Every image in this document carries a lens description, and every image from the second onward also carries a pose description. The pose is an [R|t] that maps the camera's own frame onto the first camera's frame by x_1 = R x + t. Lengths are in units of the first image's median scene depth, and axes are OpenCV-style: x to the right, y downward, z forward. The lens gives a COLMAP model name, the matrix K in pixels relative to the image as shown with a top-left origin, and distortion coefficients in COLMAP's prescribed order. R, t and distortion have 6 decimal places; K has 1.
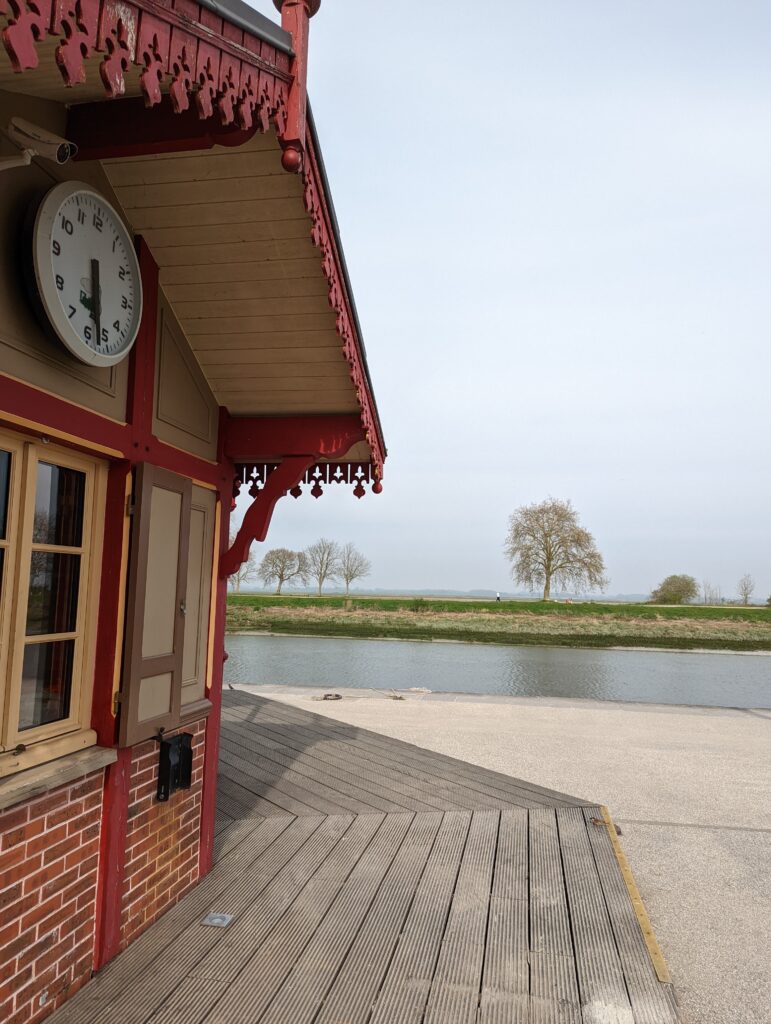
lens RADIAL K [[744.2, 0, 385.5], [0, 744.2, 512.0], [0, 0, 1]] dist [0.052618, -0.006262]
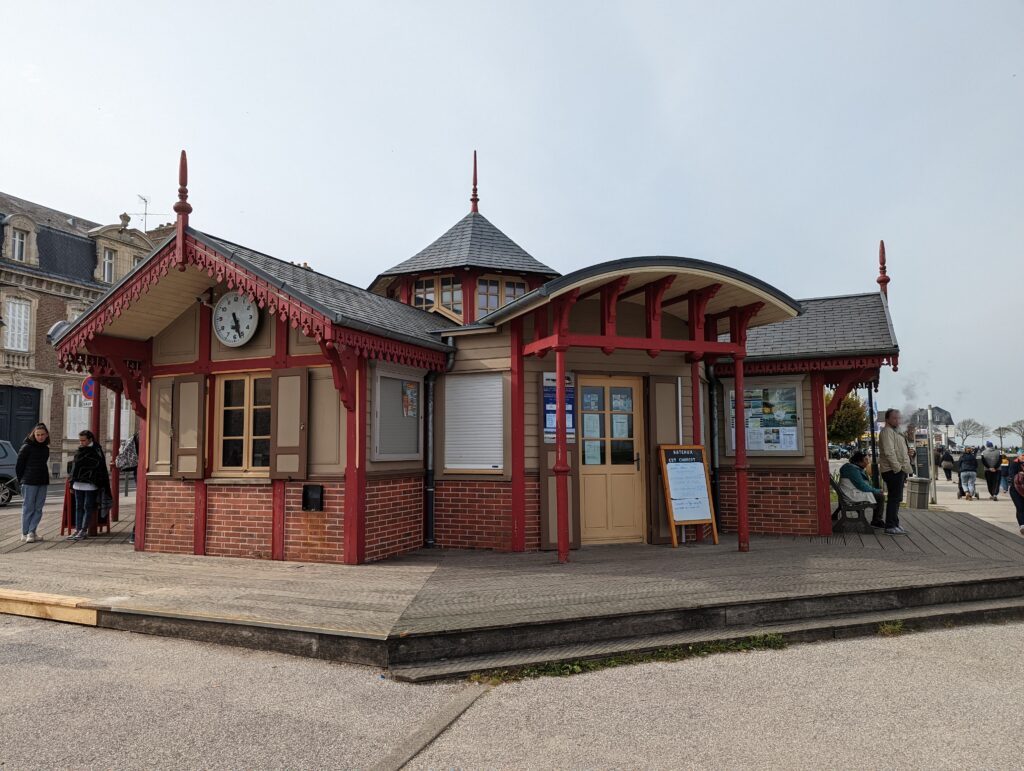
lens RADIAL K [[744.2, 0, 512.0], [0, 744.2, 385.5], [0, 0, 1]] dist [0.052618, -0.006262]
pose [[-0.203688, -0.109245, -0.972922, 2.300416], [0.103774, 0.985748, -0.132411, 0.472930], [0.973521, -0.127935, -0.189448, 2.627061]]
